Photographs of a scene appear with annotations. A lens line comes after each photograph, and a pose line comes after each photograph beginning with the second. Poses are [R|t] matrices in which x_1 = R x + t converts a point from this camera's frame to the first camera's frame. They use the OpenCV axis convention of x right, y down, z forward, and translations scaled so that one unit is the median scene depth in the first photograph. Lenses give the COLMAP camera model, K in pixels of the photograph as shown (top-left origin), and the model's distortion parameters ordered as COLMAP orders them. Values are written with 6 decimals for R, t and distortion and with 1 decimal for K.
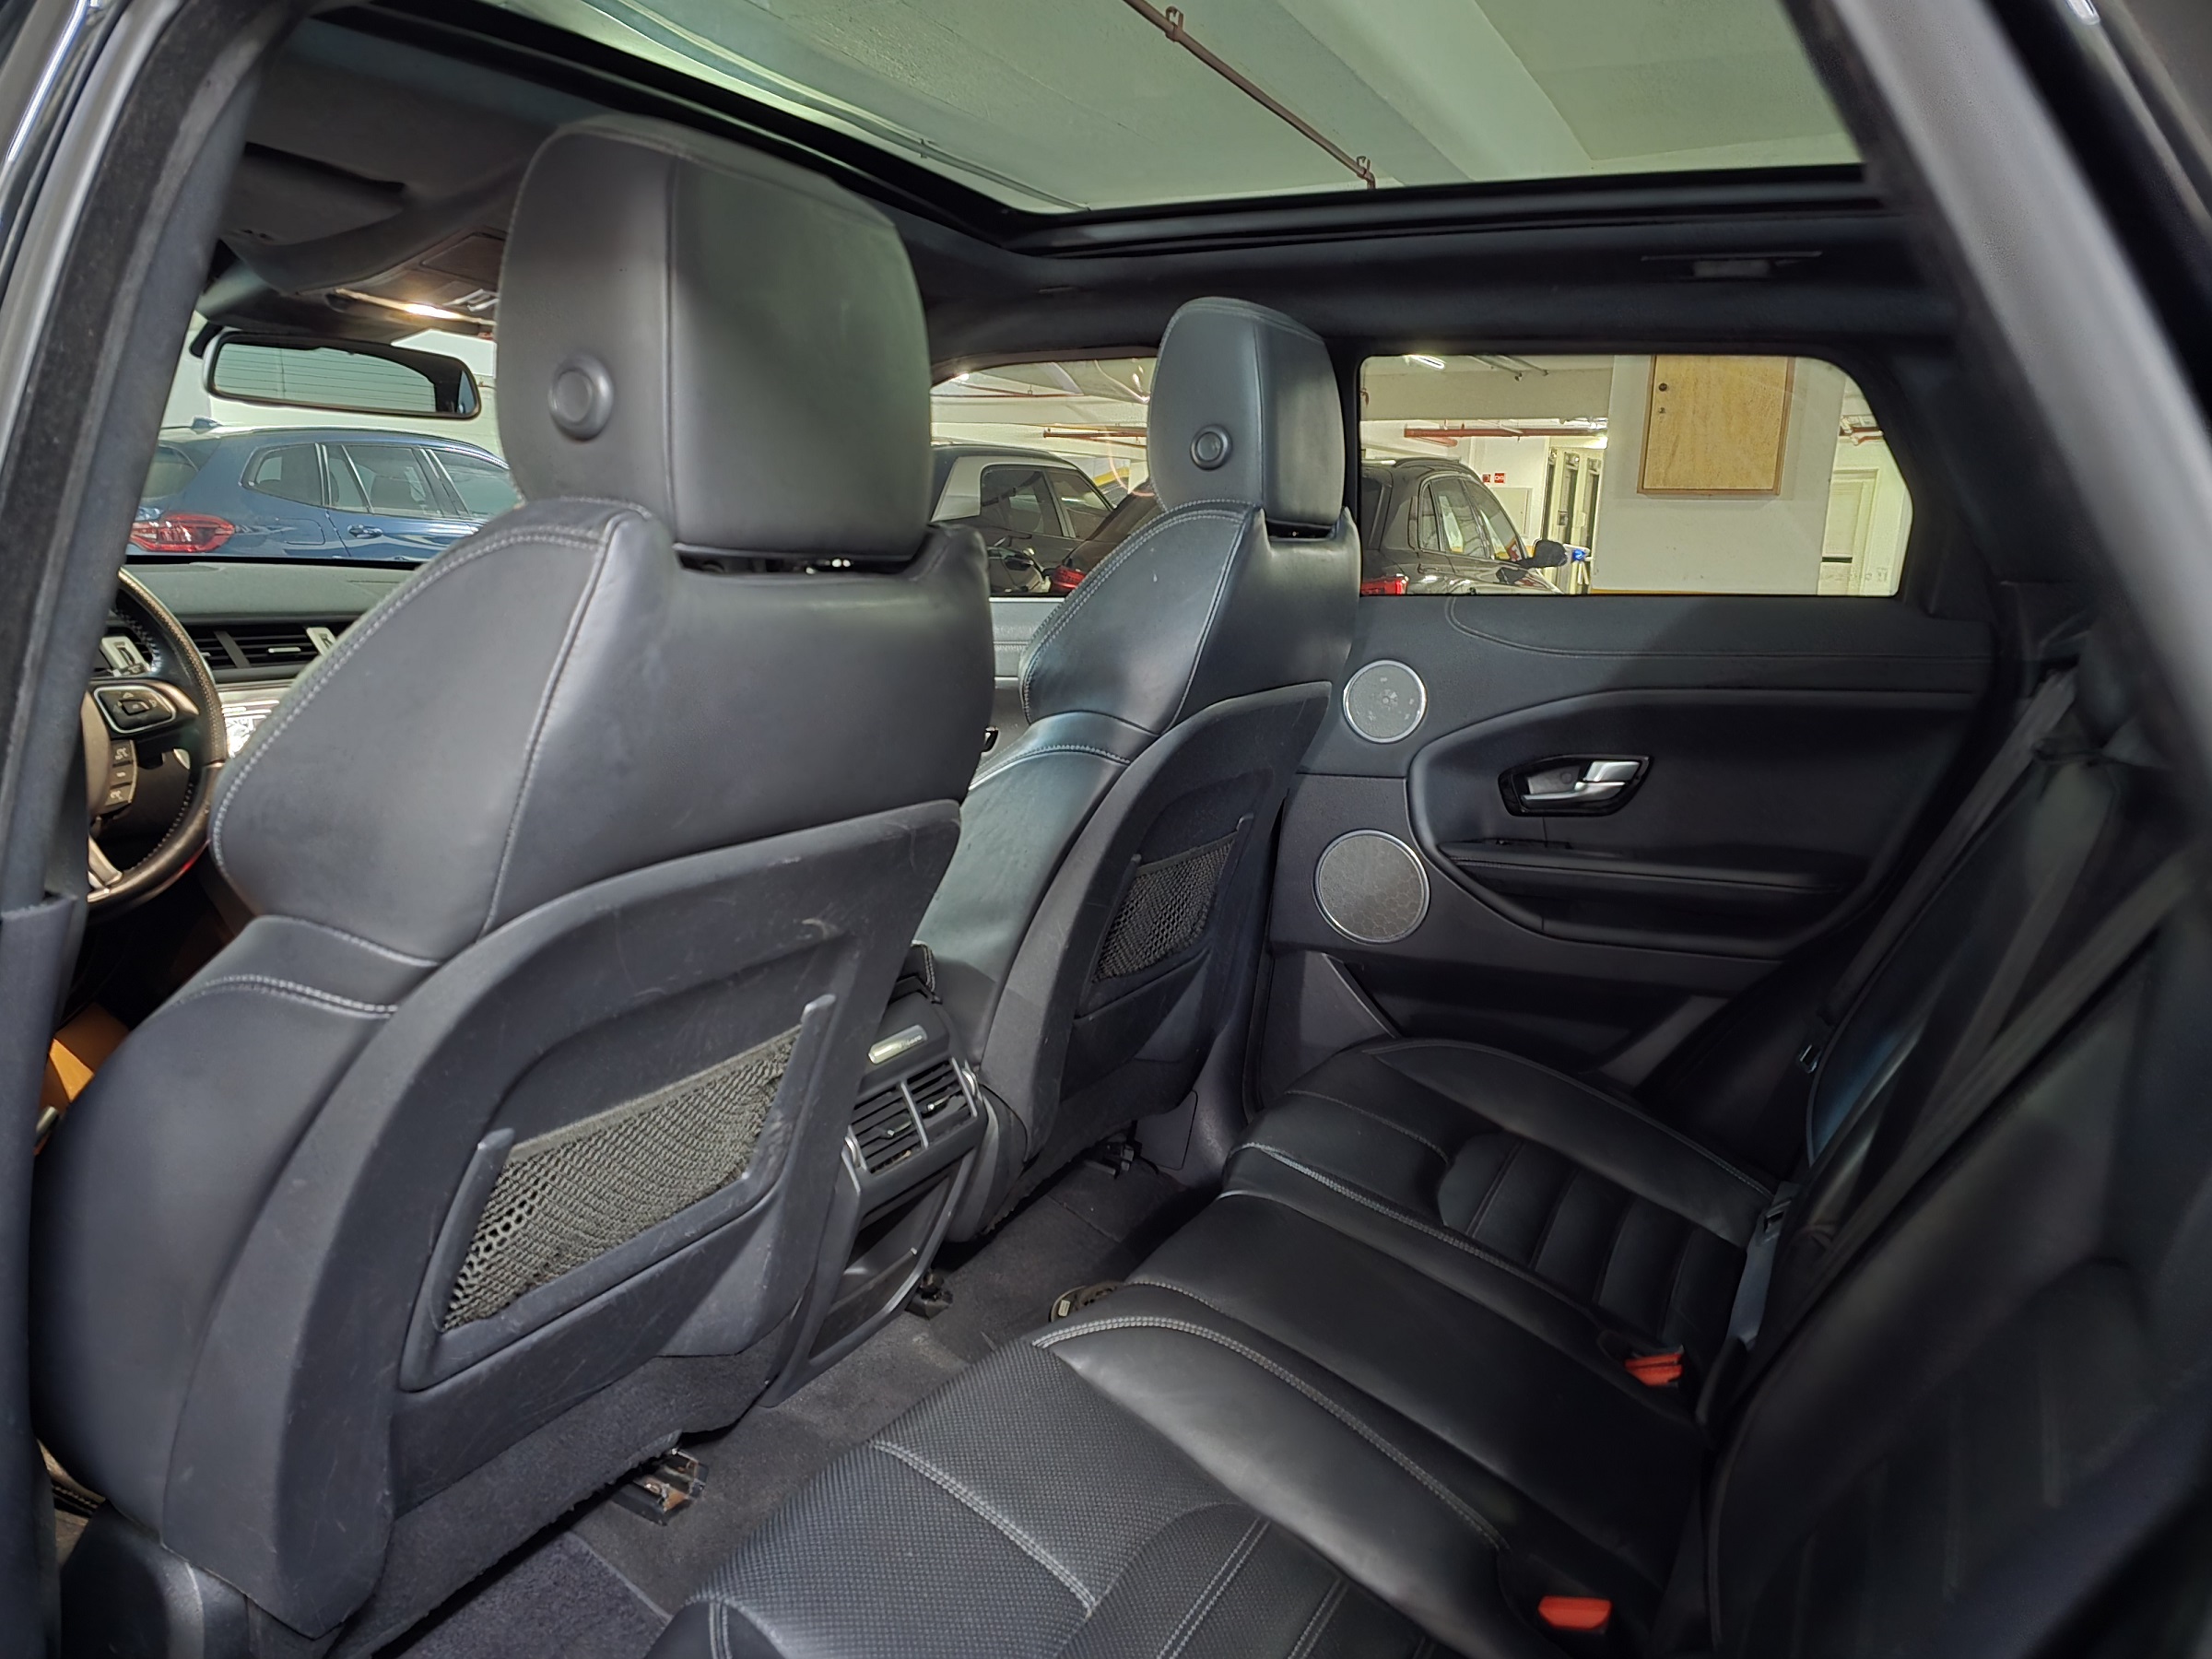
lens RADIAL K [[1496.9, 0, 1106.0], [0, 1496.9, 829.5], [0, 0, 1]] dist [0.051213, -0.052662]
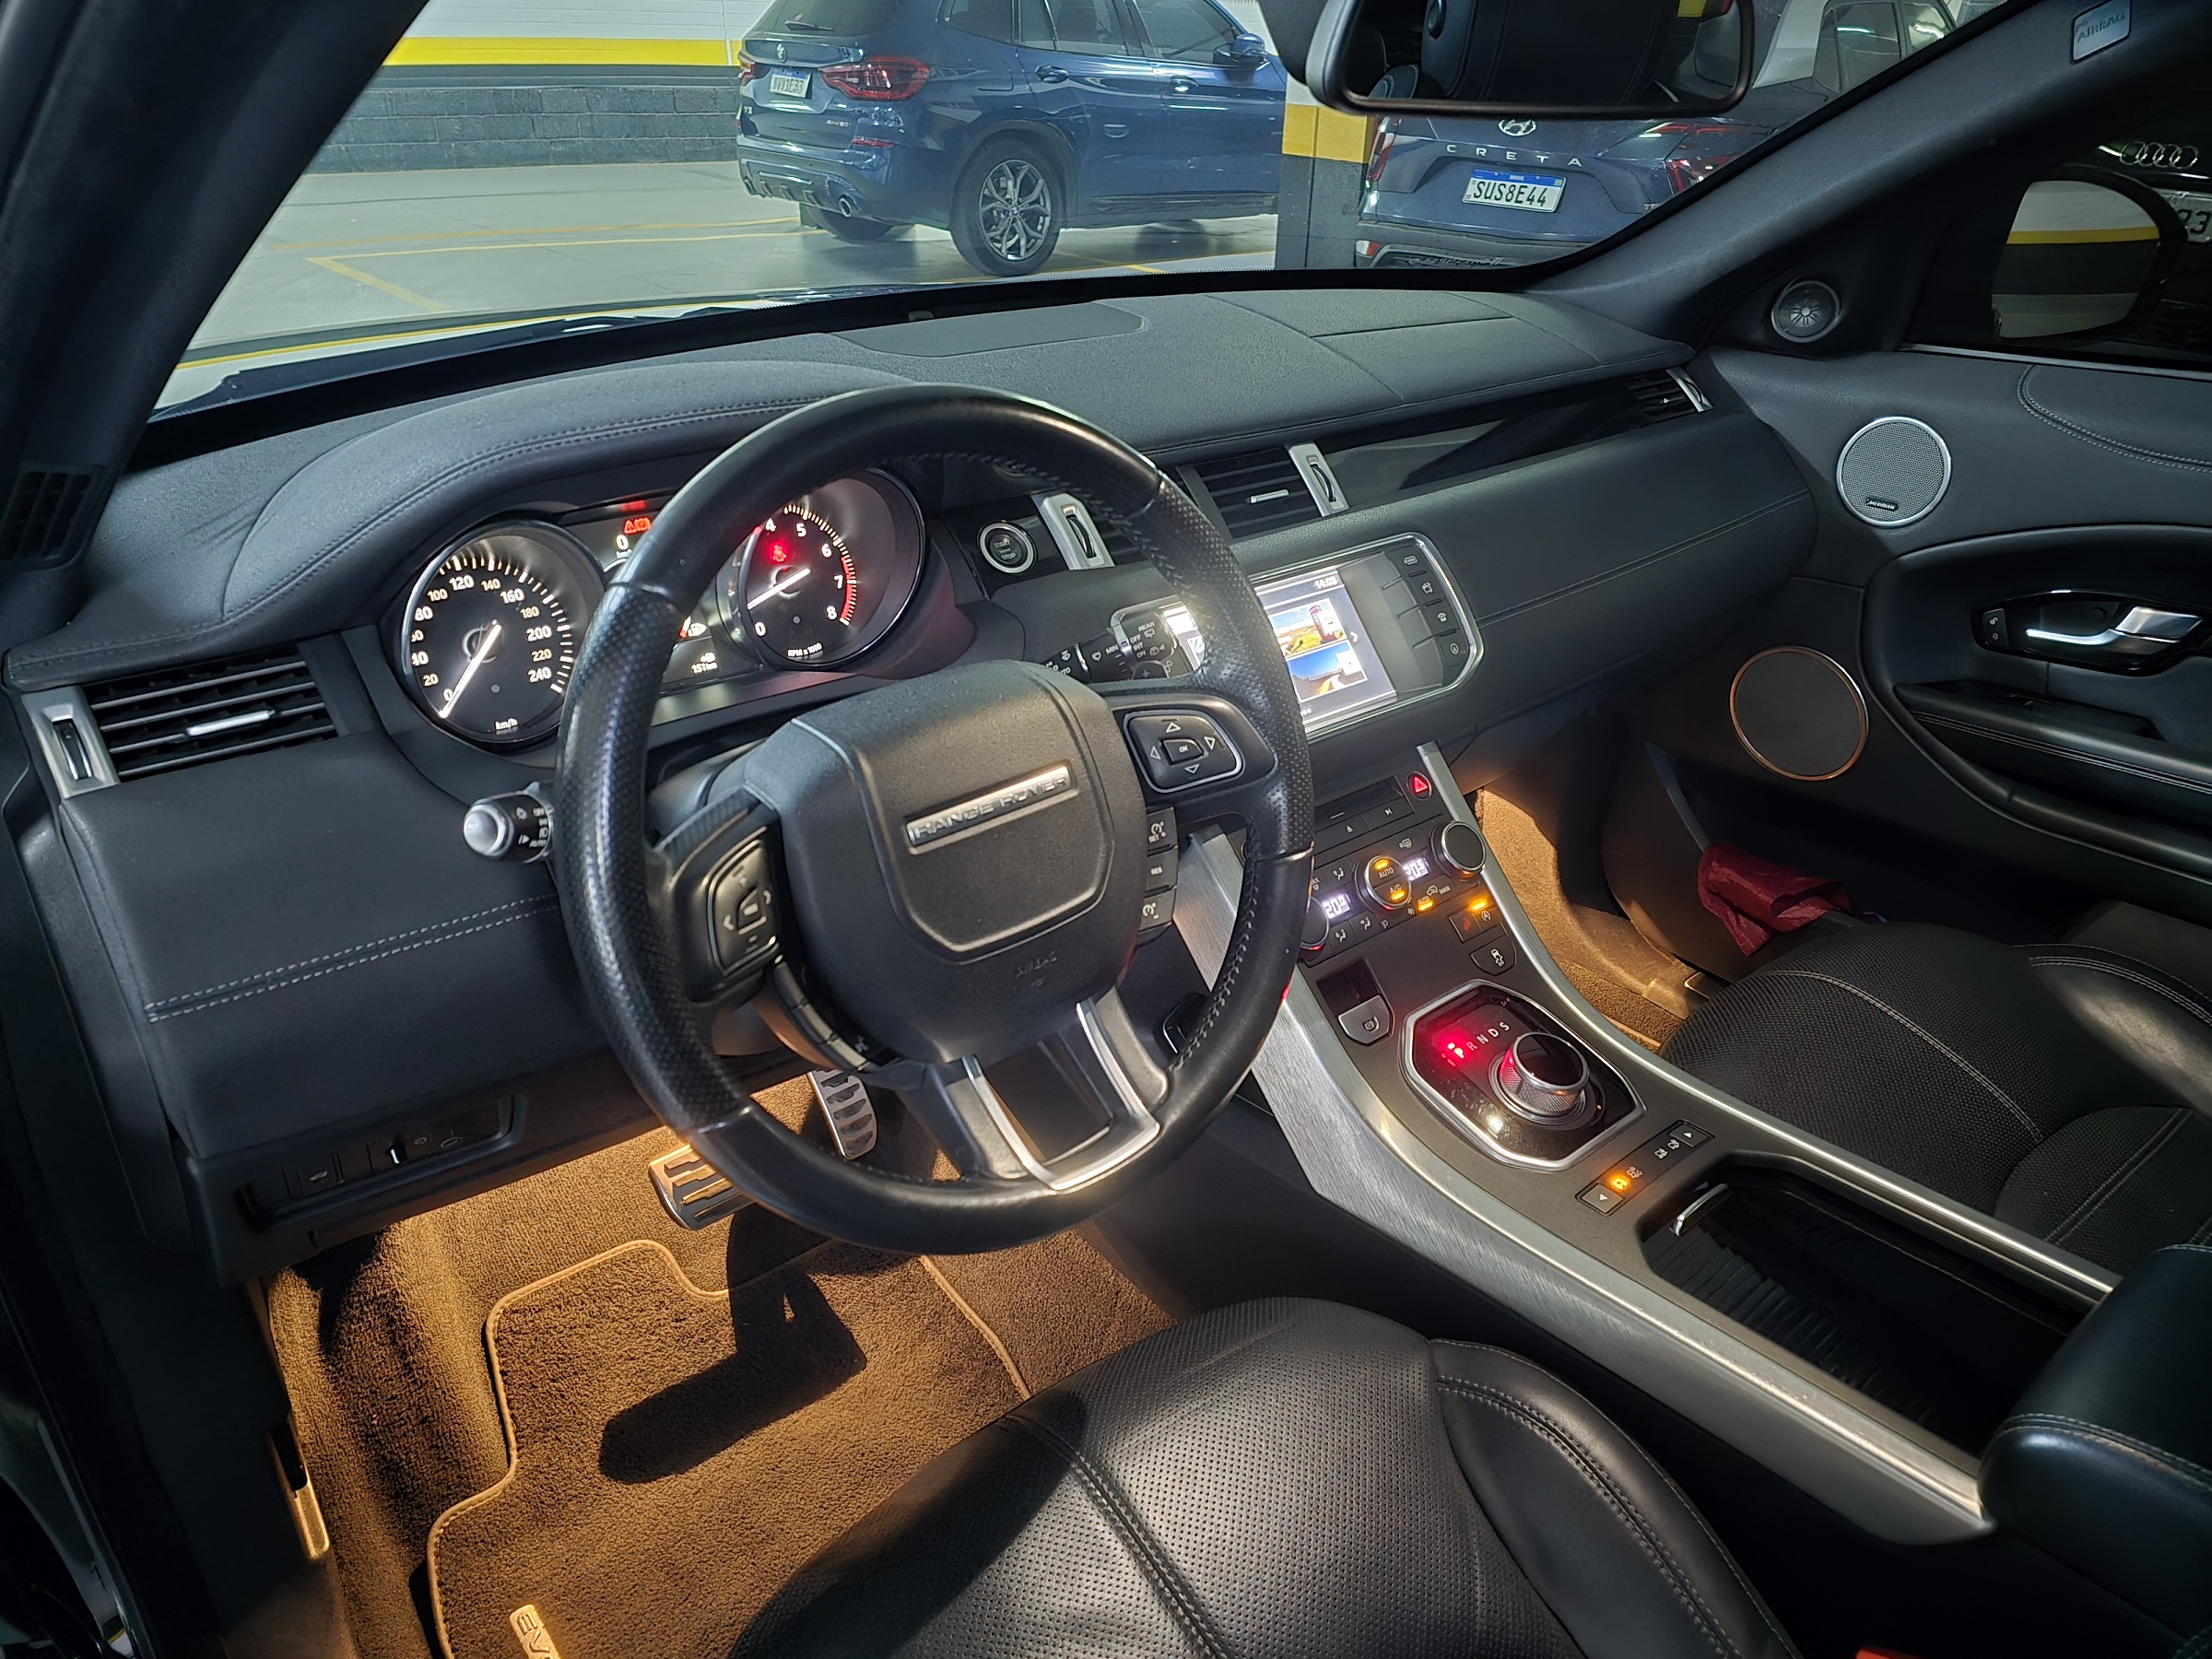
lens RADIAL K [[1496.9, 0, 1106.0], [0, 1496.9, 829.5], [0, 0, 1]] dist [0.051213, -0.052662]
pose [[0.926813, 0.171619, -0.334012, -0.414826], [-0.069790, 0.952683, 0.295846, -0.185909], [0.368980, -0.250884, 0.894936, 0.423855]]
